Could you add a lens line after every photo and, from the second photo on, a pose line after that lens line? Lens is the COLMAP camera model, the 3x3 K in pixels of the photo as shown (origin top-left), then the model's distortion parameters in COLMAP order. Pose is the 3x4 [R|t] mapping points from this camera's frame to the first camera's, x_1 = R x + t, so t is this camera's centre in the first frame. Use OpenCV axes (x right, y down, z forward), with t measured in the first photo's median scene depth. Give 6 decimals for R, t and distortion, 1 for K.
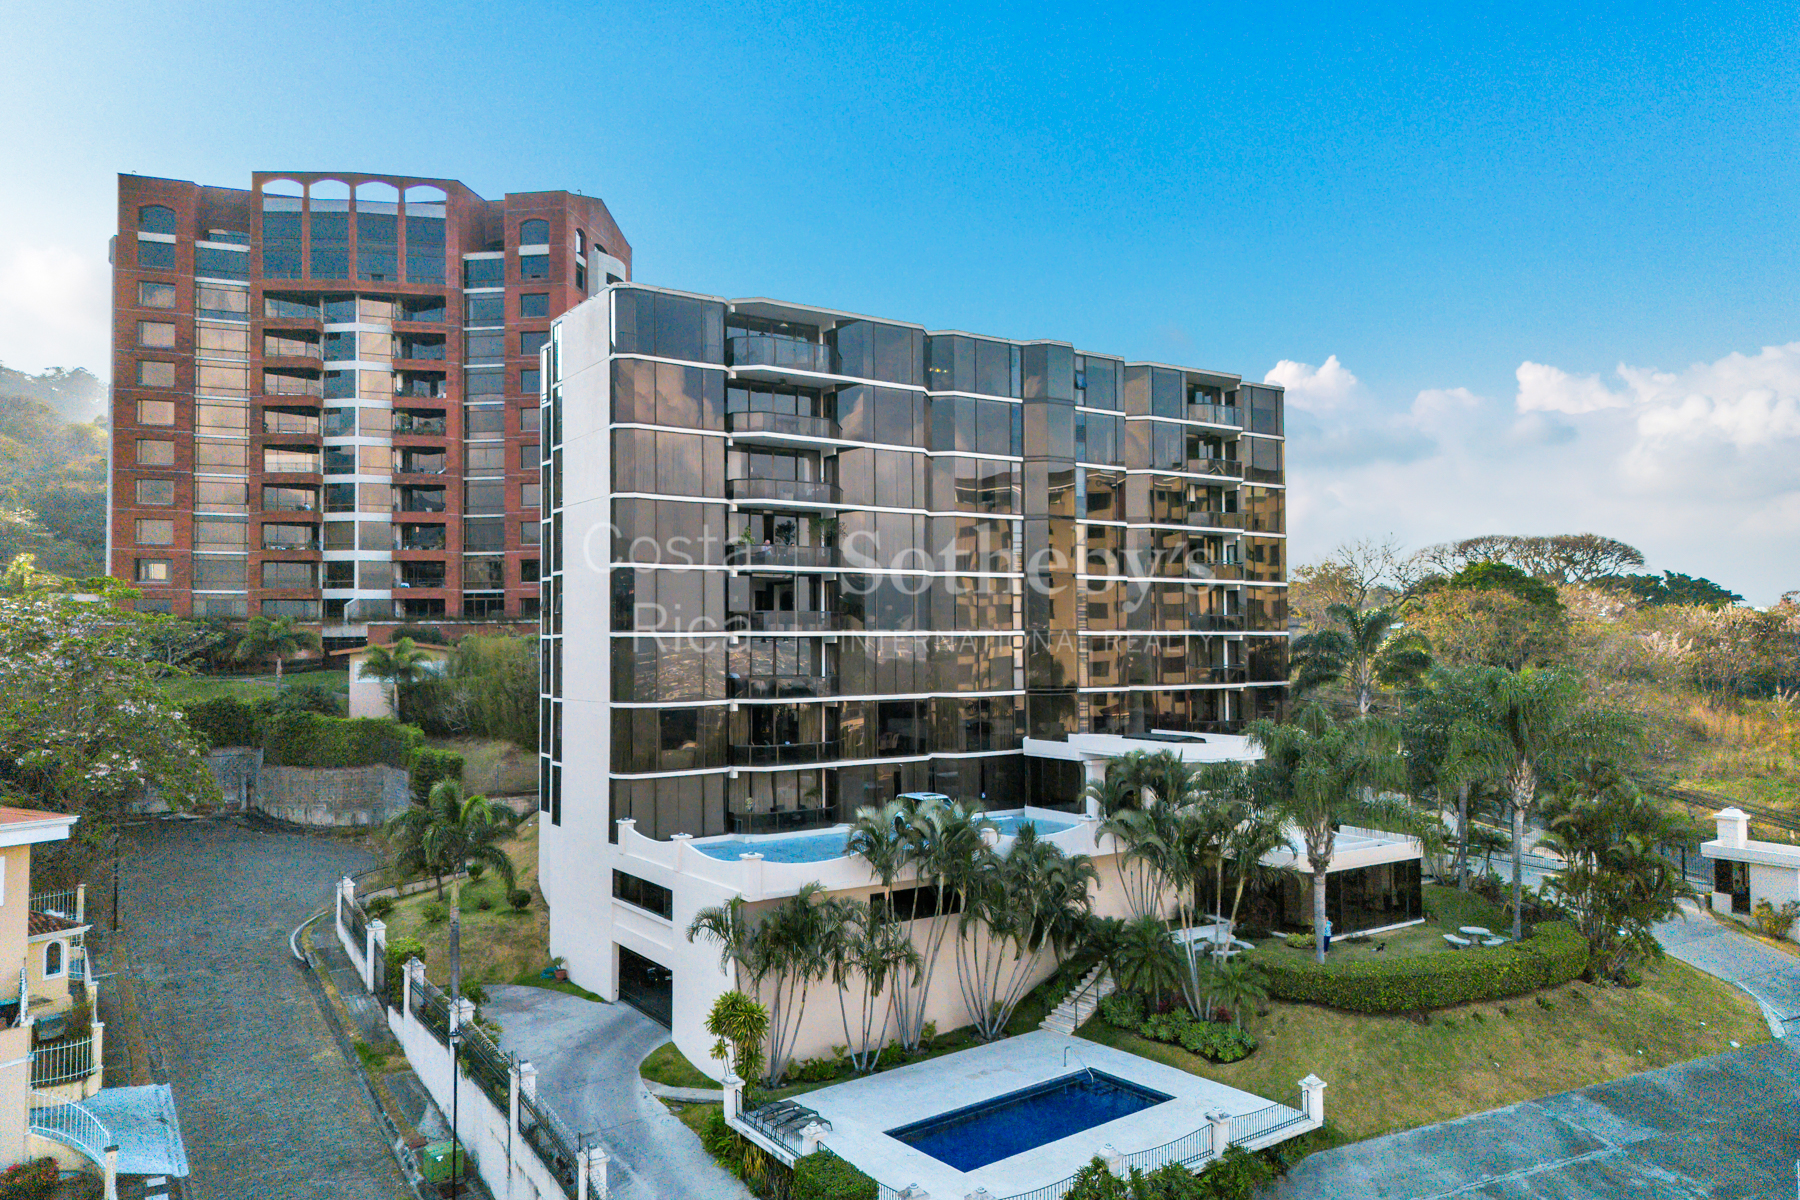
lens RADIAL K [[1287.4, 0, 892.9], [0, 1287.4, 596.5], [0, 0, 1]] dist [0.054903, -0.049271]
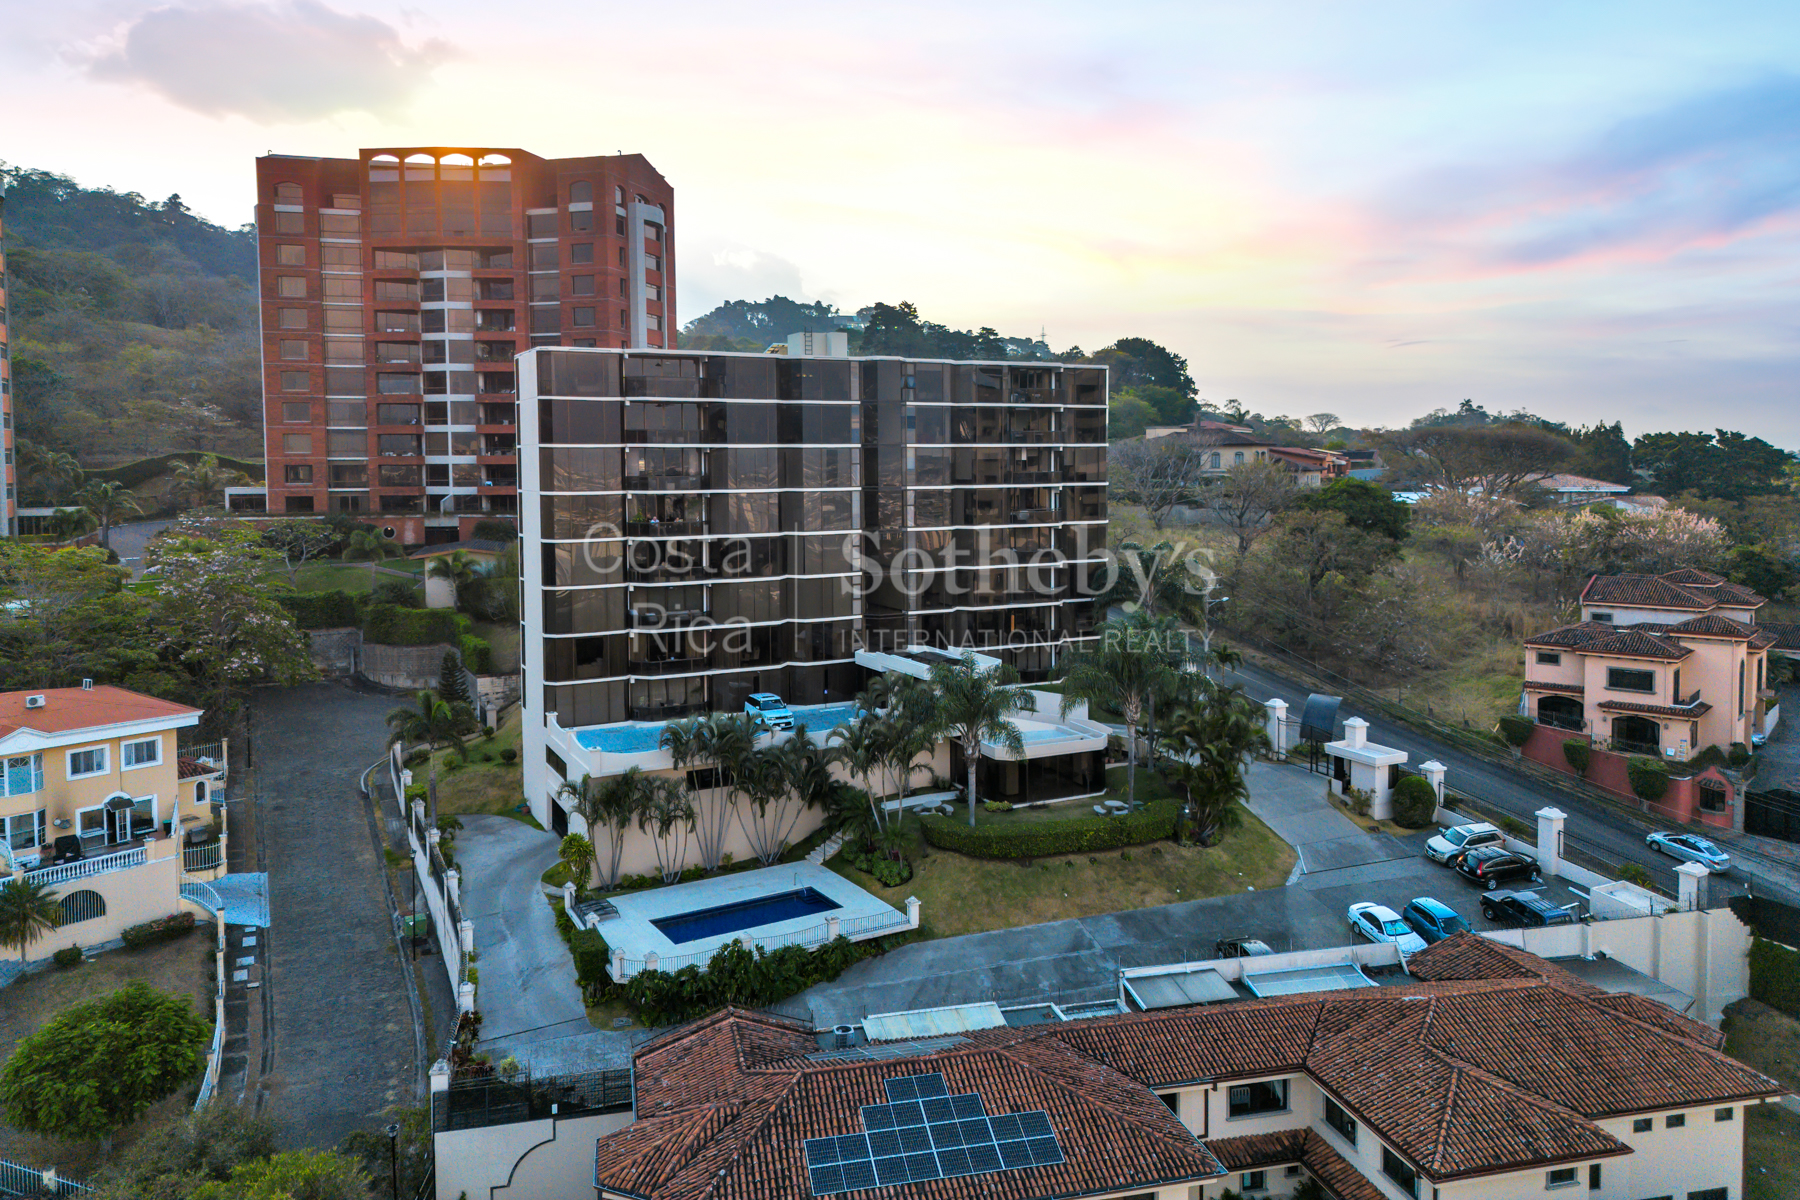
lens RADIAL K [[1287.4, 0, 891.5], [0, 1287.4, 527.1], [0, 0, 1]] dist [0.054903, -0.049271]
pose [[0.991842, 0.007651, -0.127243, 0.368792], [0.004079, 0.995780, 0.091677, -0.175334], [0.127408, -0.091449, 0.987626, -0.405767]]
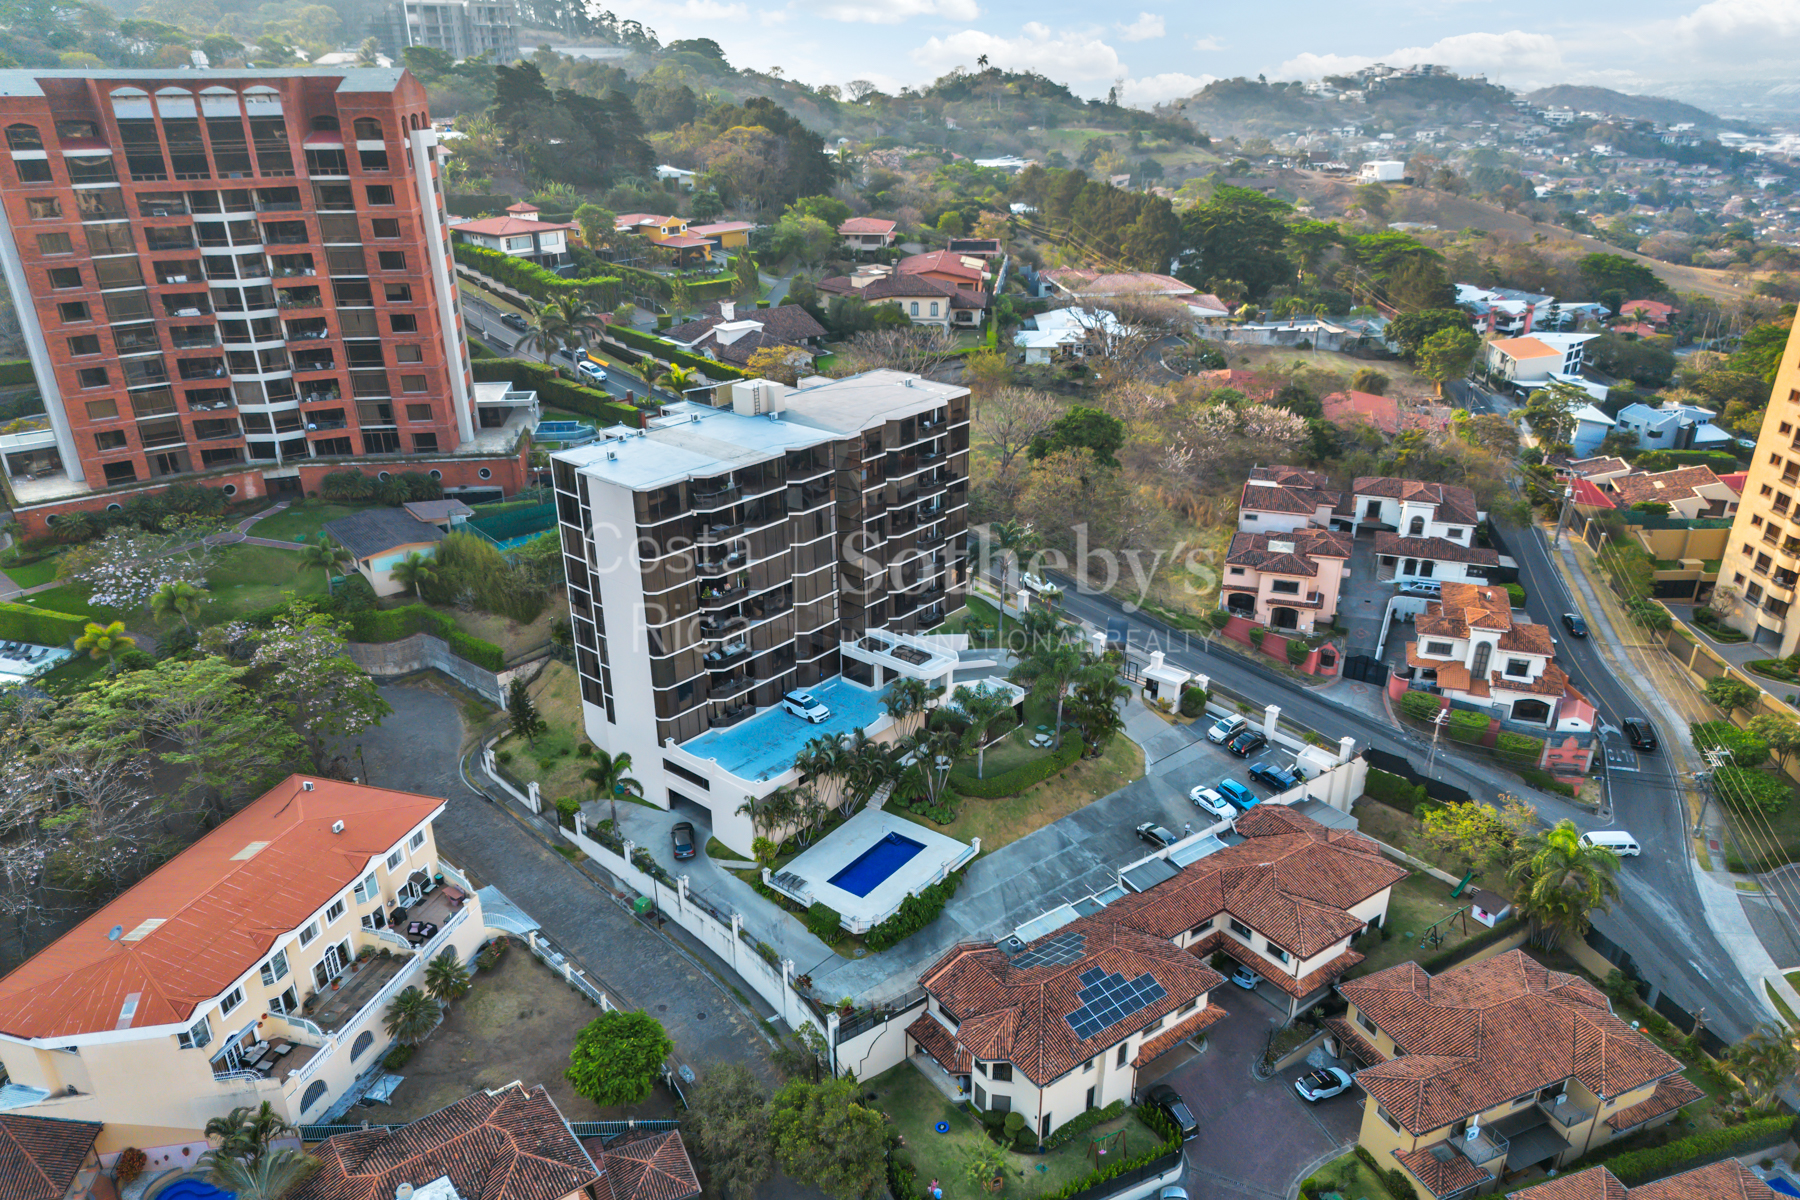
lens RADIAL K [[1287.4, 0, 905.7], [0, 1287.4, 686.9], [0, 0, 1]] dist [0.054903, -0.049271]
pose [[0.963859, -0.115807, 0.239926, -0.324961], [-0.012941, 0.879164, 0.476343, -0.896313], [-0.266098, -0.462232, 0.845892, -0.827755]]
